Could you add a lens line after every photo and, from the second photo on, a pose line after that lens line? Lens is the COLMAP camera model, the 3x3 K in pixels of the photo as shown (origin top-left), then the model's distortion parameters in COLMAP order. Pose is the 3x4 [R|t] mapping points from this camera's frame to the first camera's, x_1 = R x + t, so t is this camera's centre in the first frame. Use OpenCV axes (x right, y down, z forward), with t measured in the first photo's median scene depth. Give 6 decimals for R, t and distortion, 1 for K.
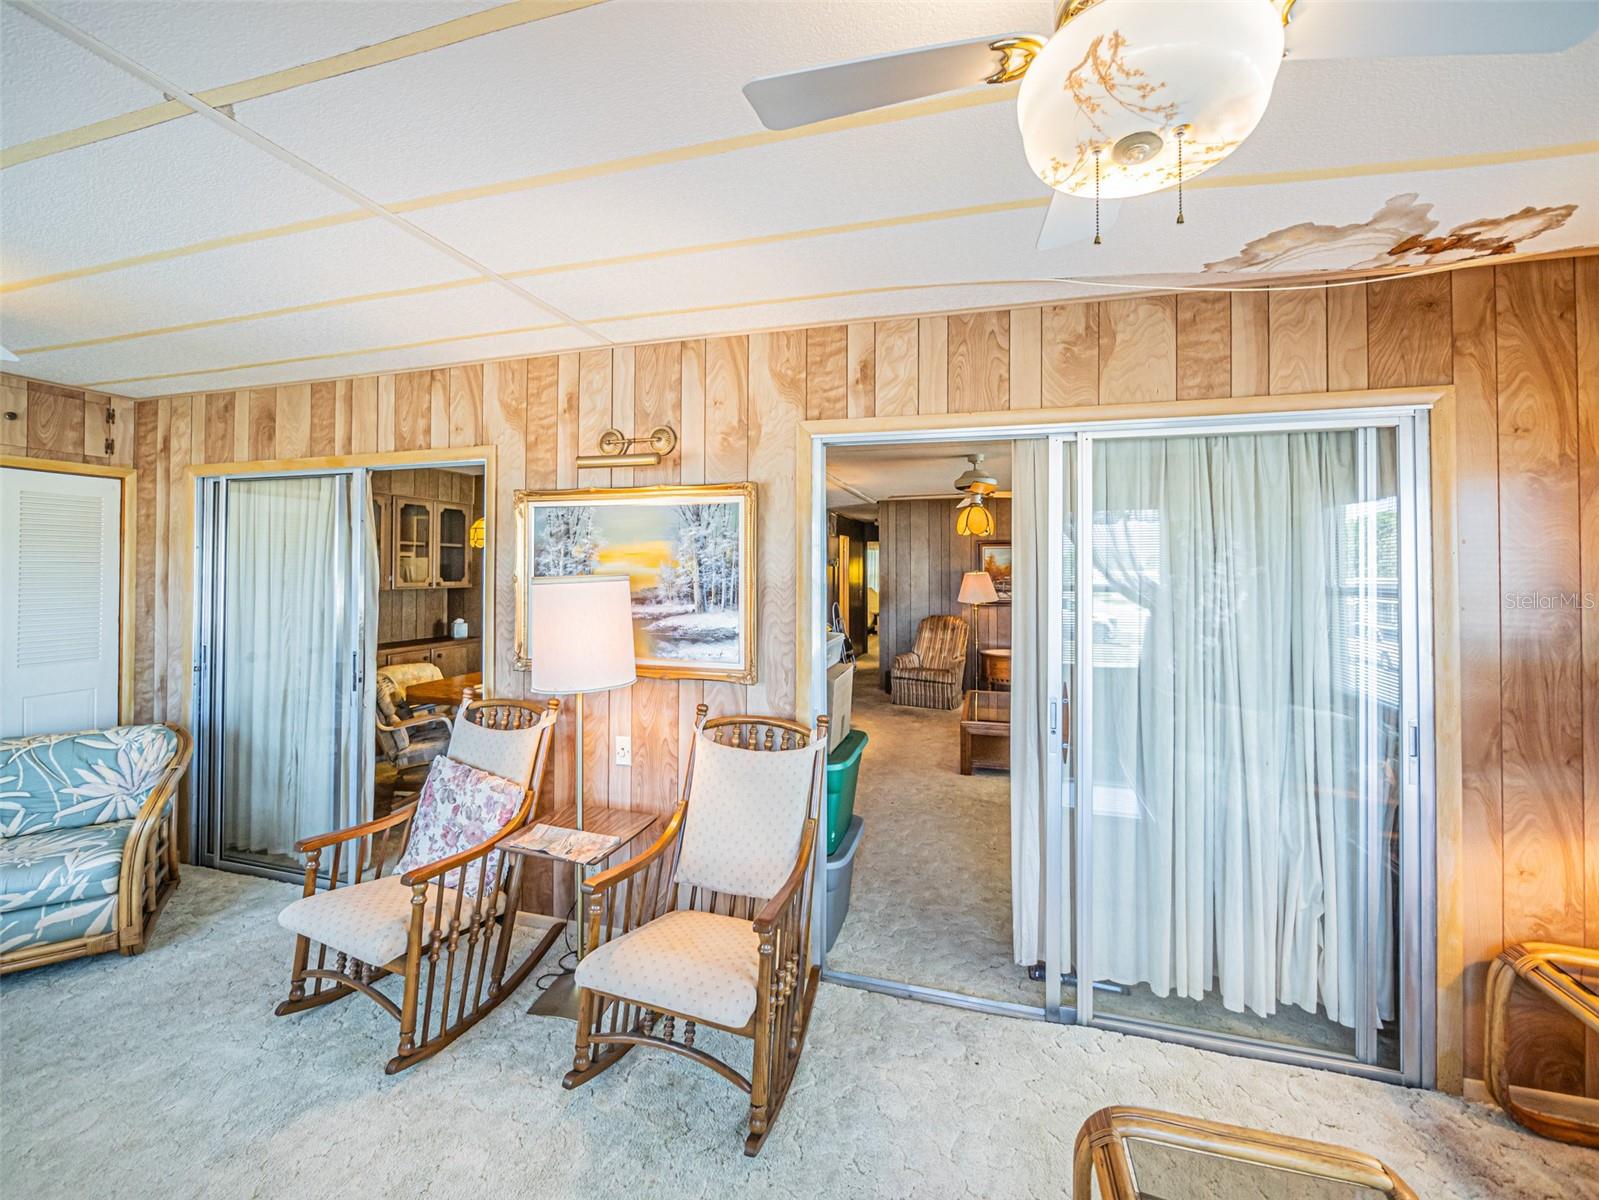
lens RADIAL K [[677.6, 0, 807.2], [0, 677.6, 571.4], [0, 0, 1]] dist [-0.002549, 0.000083]
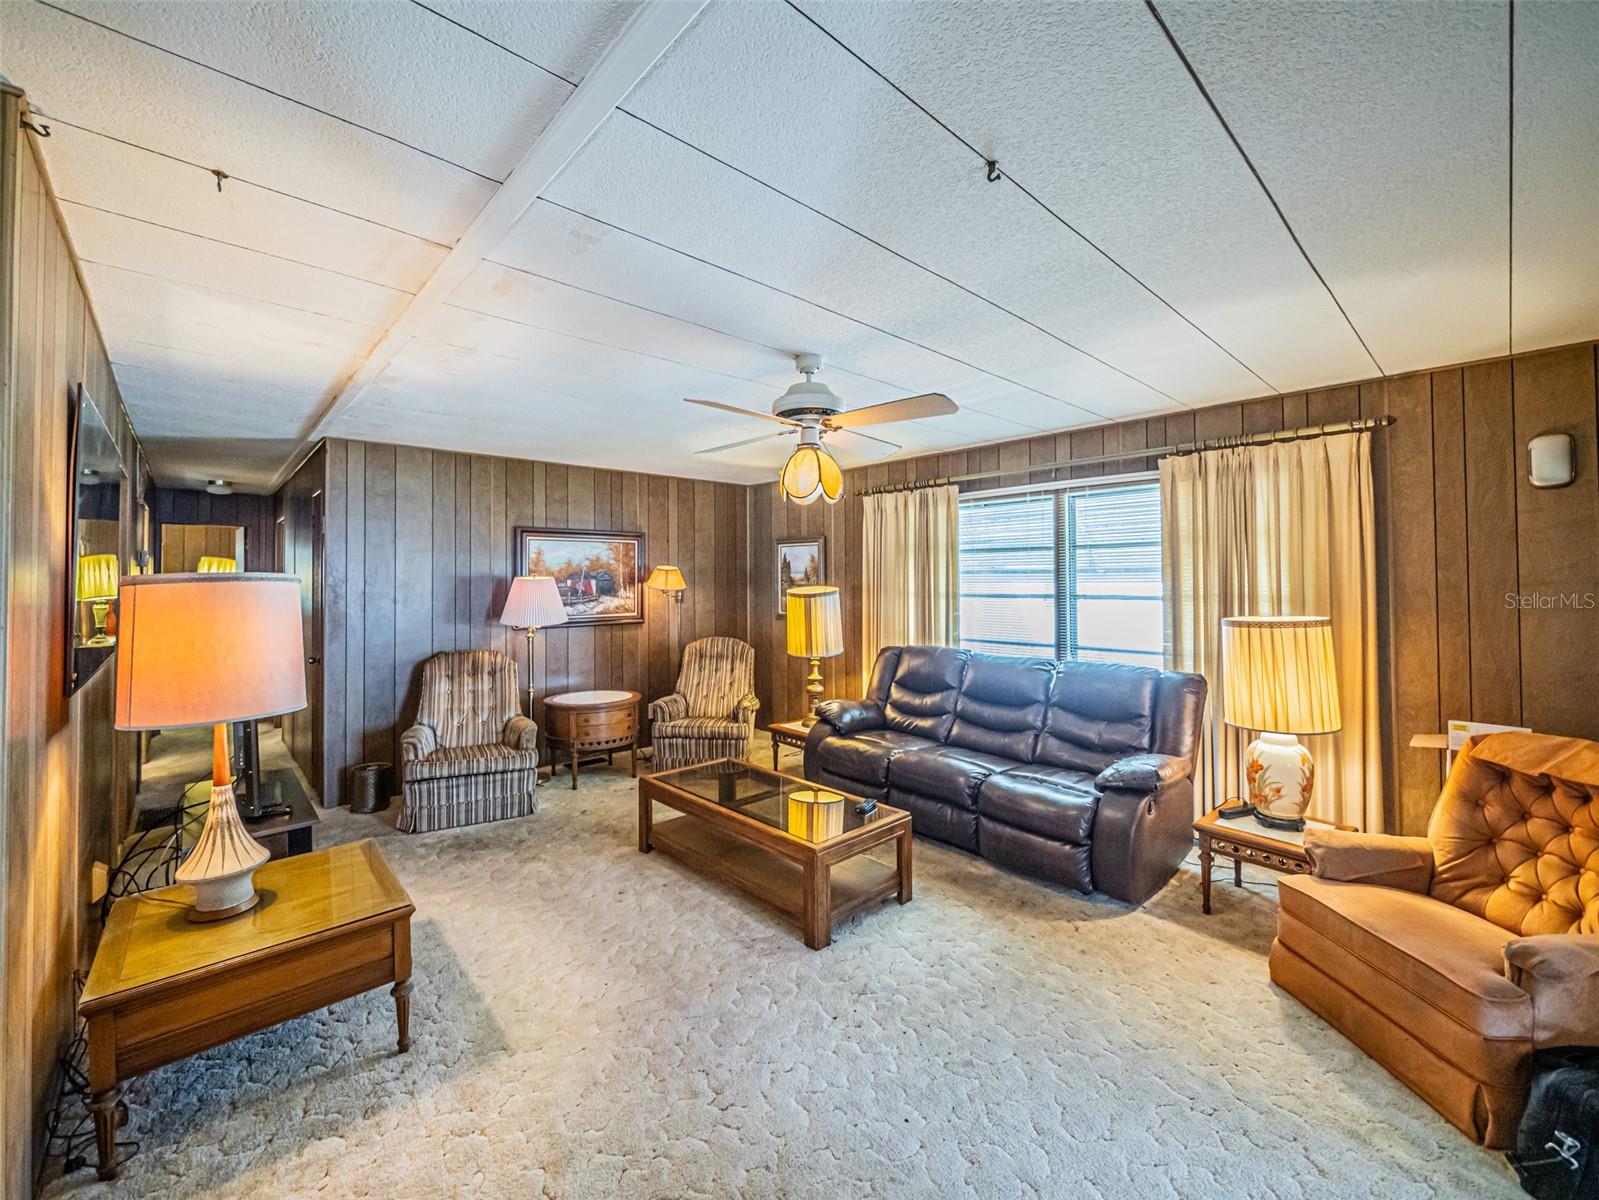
lens RADIAL K [[656.4, 0, 816.8], [0, 656.4, 570.2], [0, 0, 1]] dist [-0.006562, 0.000095]
pose [[0.506430, 0.008340, 0.862241, -0.144915], [0.006375, 0.999890, -0.013415, 0.005984], [-0.862257, 0.012291, 0.506321, 0.490818]]
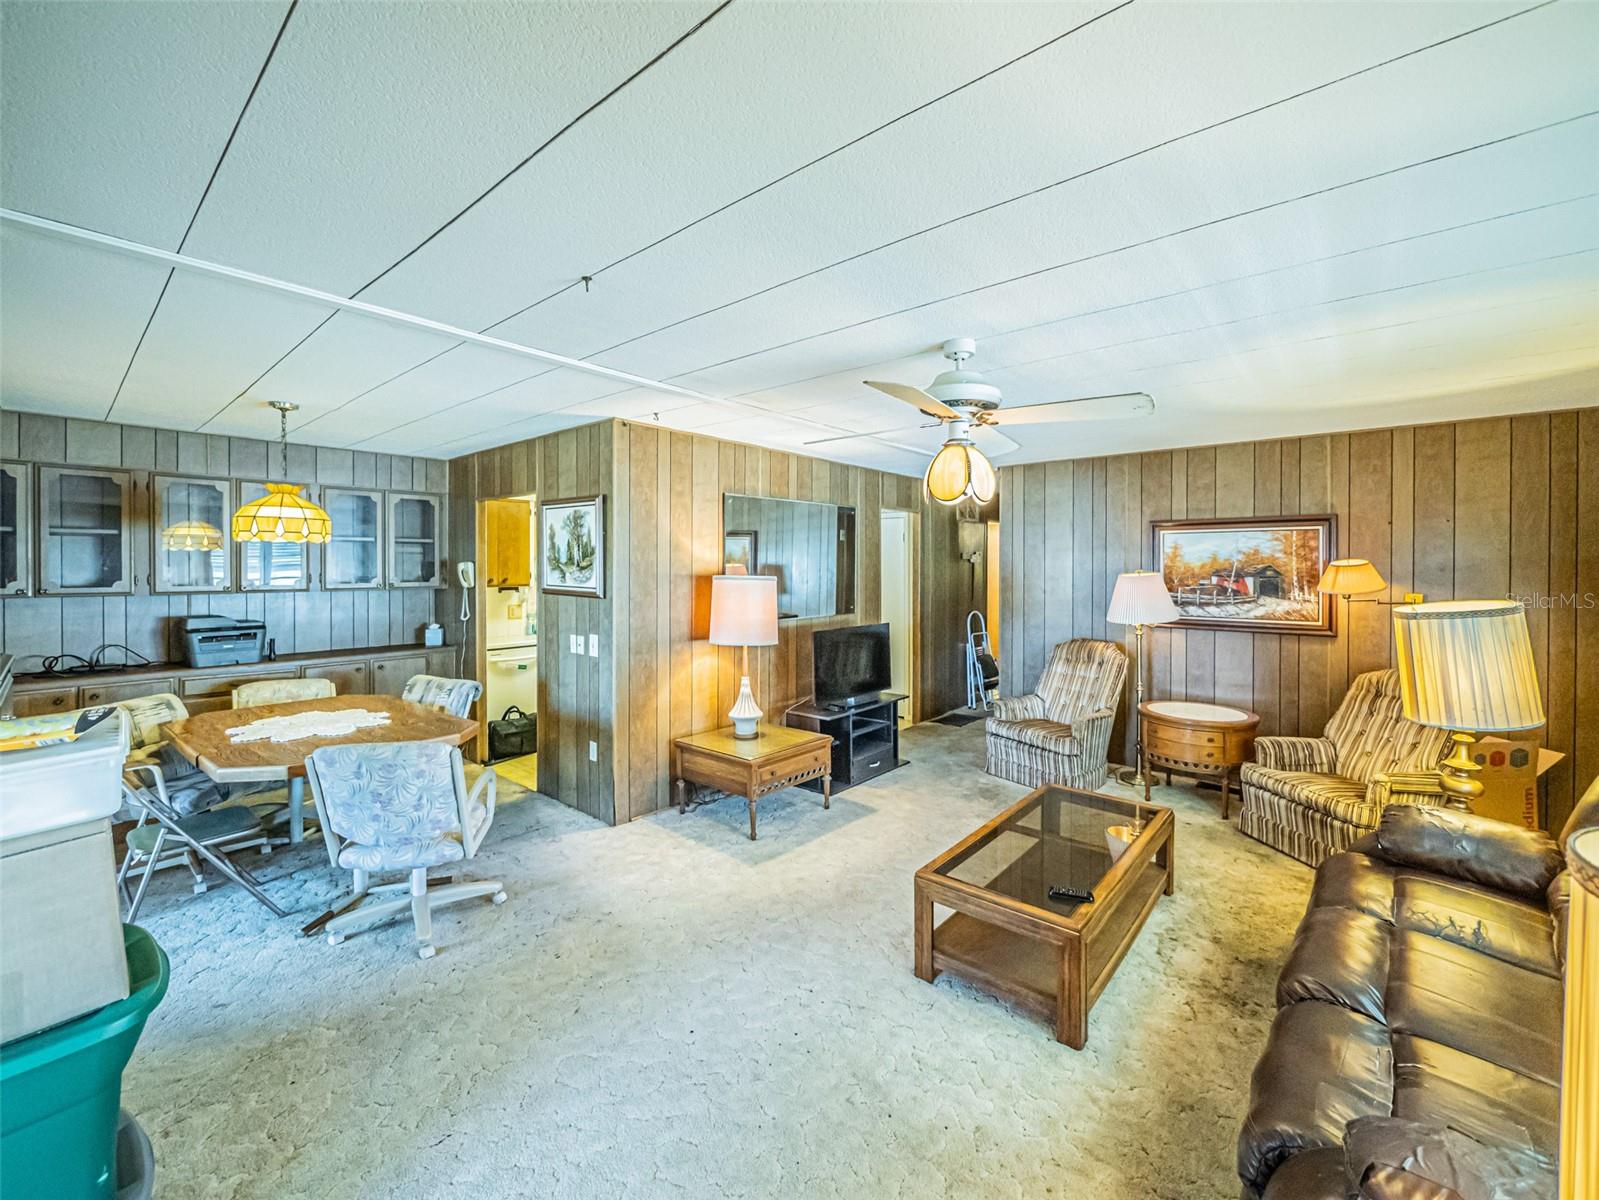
lens RADIAL K [[677.6, 0, 807.2], [0, 677.6, 571.4], [0, 0, 1]] dist [-0.002549, 0.000083]
pose [[0.909481, 0.004512, -0.415720, 0.242369], [-0.000171, 0.999945, 0.010479, -0.006376], [0.415744, -0.009460, 0.909432, 0.336652]]
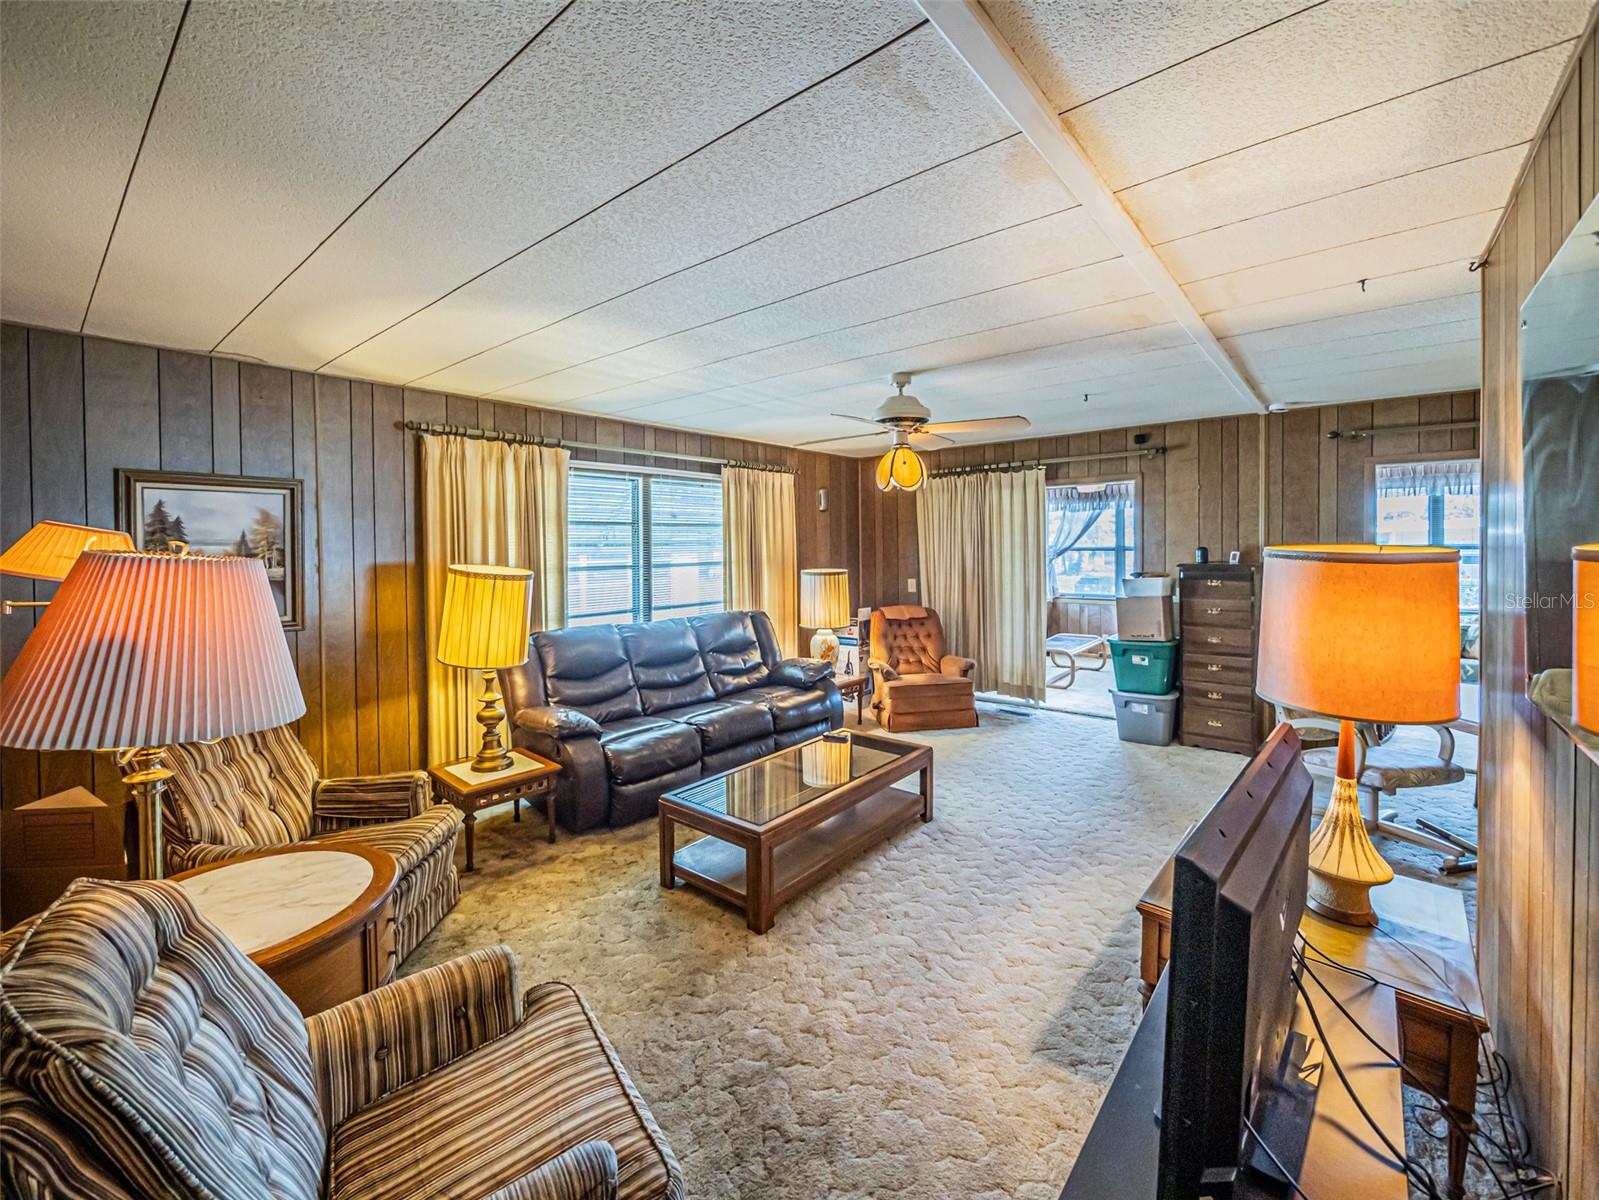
lens RADIAL K [[652.2, 0, 797.1], [0, 652.2, 552.0], [0, 0, 1]] dist [-0.007525, -0.000365]
pose [[-0.905230, 0.000191, 0.424922, 0.039628], [0.006377, 0.999893, 0.013137, 0.000287], [-0.424875, 0.014602, -0.905134, 1.129900]]
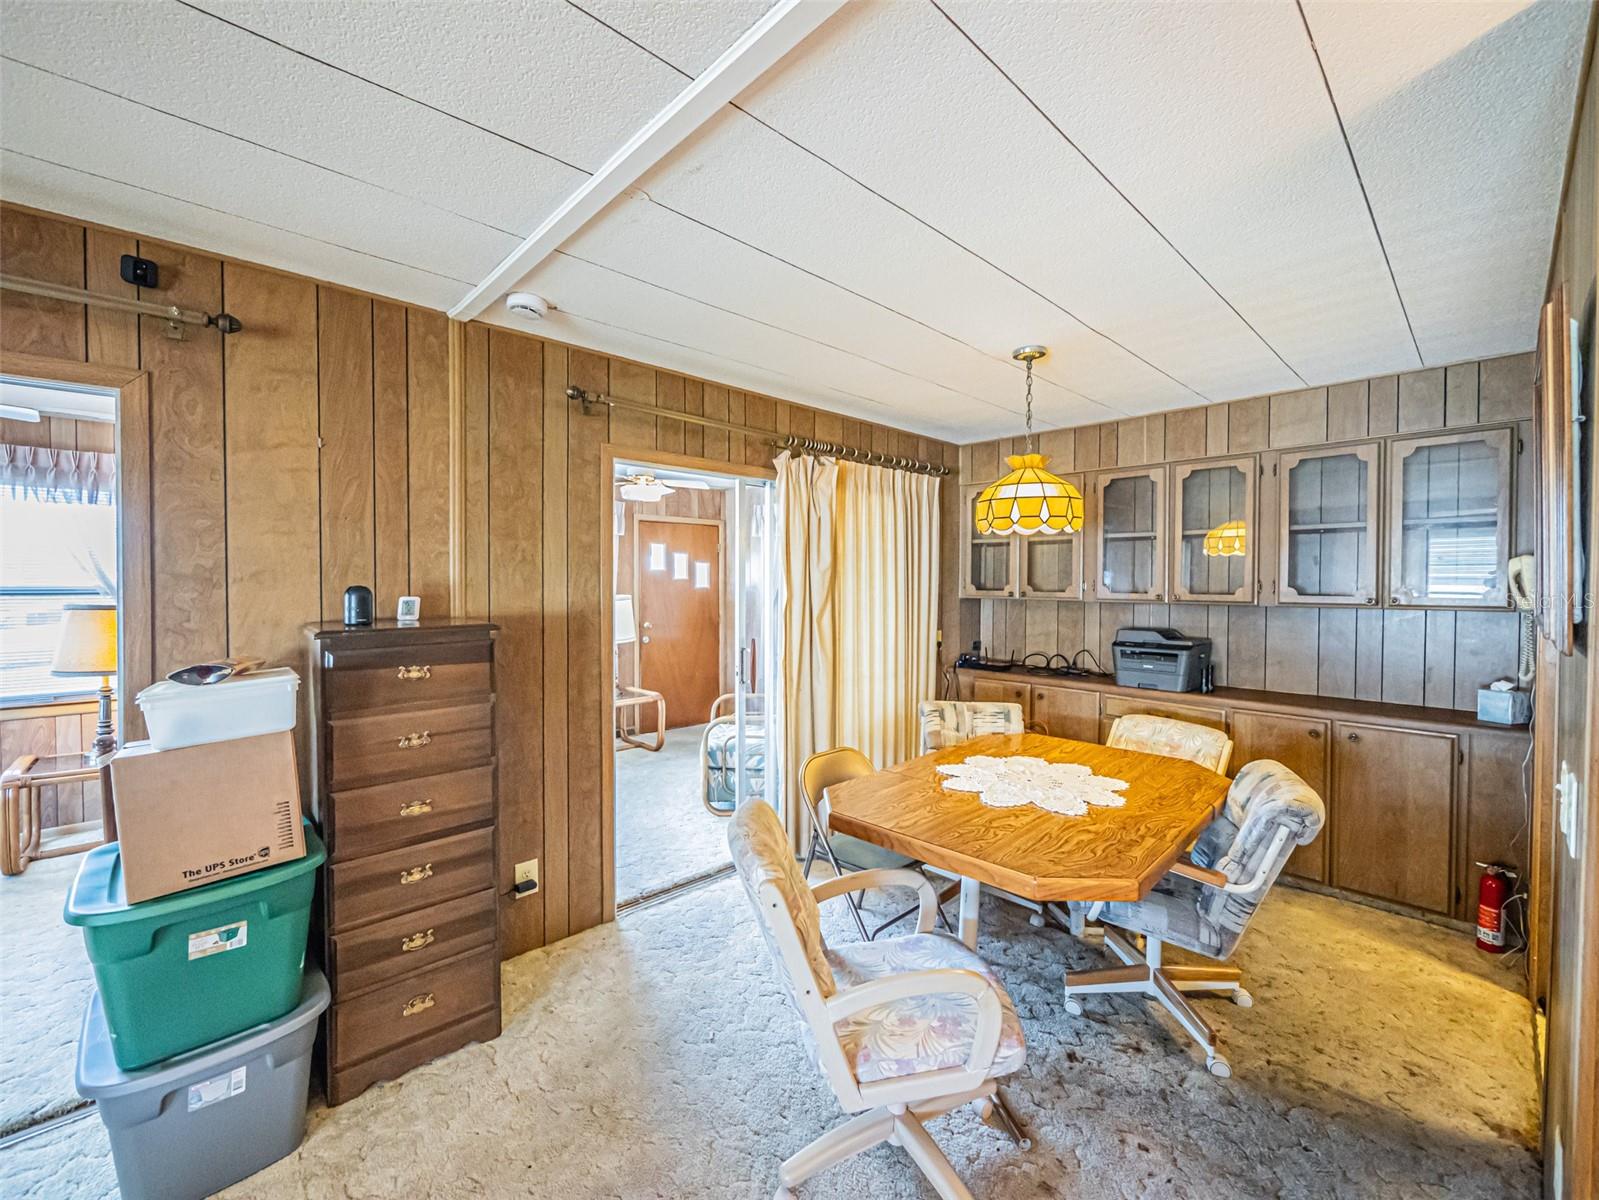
lens RADIAL K [[663.1, 0, 783.7], [0, 663.1, 591.6], [0, 0, 1]] dist [-0.003478, -0.000027]
pose [[-0.519501, 0.011085, -0.854398, 0.089716], [-0.002011, 0.999897, 0.014196, 0.004224], [0.854468, 0.009093, -0.519425, 0.674356]]
